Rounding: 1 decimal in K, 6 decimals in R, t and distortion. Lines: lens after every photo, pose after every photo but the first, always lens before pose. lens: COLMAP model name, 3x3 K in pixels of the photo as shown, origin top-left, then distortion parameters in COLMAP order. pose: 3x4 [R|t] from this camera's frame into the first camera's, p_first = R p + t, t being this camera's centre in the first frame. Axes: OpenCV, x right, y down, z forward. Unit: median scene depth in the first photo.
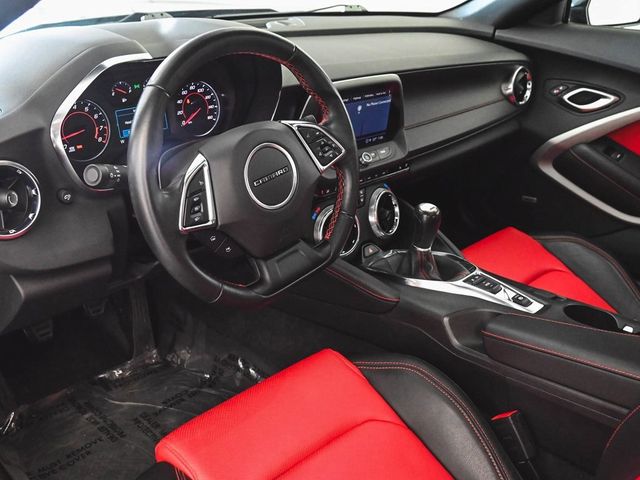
lens RADIAL K [[676.0, 0, 321.9], [0, 676.0, 241.7], [0, 0, 1]] dist [-0.014151, 0.000000]
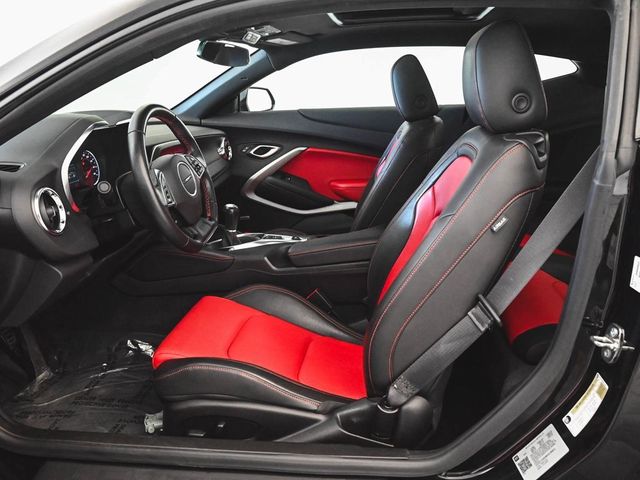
lens RADIAL K [[528.7, 0, 321.1], [0, 528.7, 237.1], [0, 0, 1]] dist [-0.049355, 0.008556]
pose [[0.803087, -0.221735, 0.553068, -0.281734], [0.296743, 0.953724, -0.048522, 0.106666], [-0.516716, 0.203086, 0.831722, -0.154988]]
